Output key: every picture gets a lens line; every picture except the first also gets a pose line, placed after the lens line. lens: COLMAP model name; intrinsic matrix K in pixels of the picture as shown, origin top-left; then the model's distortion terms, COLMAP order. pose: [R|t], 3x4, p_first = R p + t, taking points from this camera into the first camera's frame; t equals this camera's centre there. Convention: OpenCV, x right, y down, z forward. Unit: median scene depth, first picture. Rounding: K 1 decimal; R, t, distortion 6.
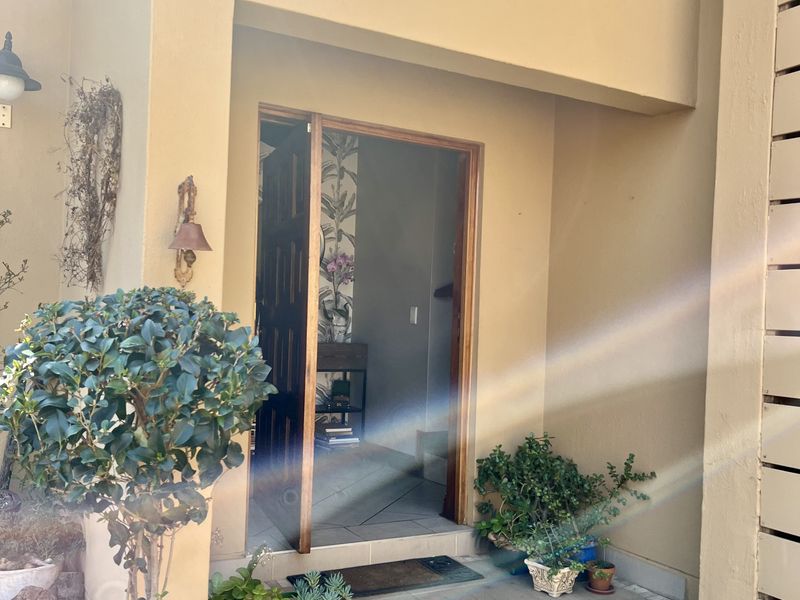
lens RADIAL K [[806.8, 0, 400.0], [0, 806.8, 300.0], [0, 0, 1]] dist [0.001253, -0.002998]
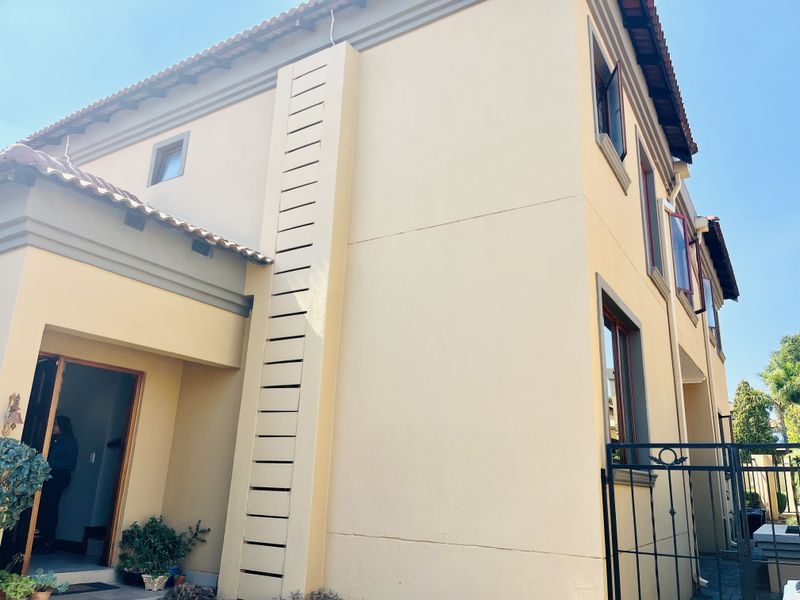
lens RADIAL K [[613.7, 0, 400.0], [0, 613.7, 300.0], [0, 0, 1]] dist [0.065228, -0.080136]
pose [[0.879861, 0.131333, 0.456723, -0.078996], [-0.016157, 0.968766, -0.247448, 0.015819], [-0.474956, 0.210341, 0.854502, -0.770094]]
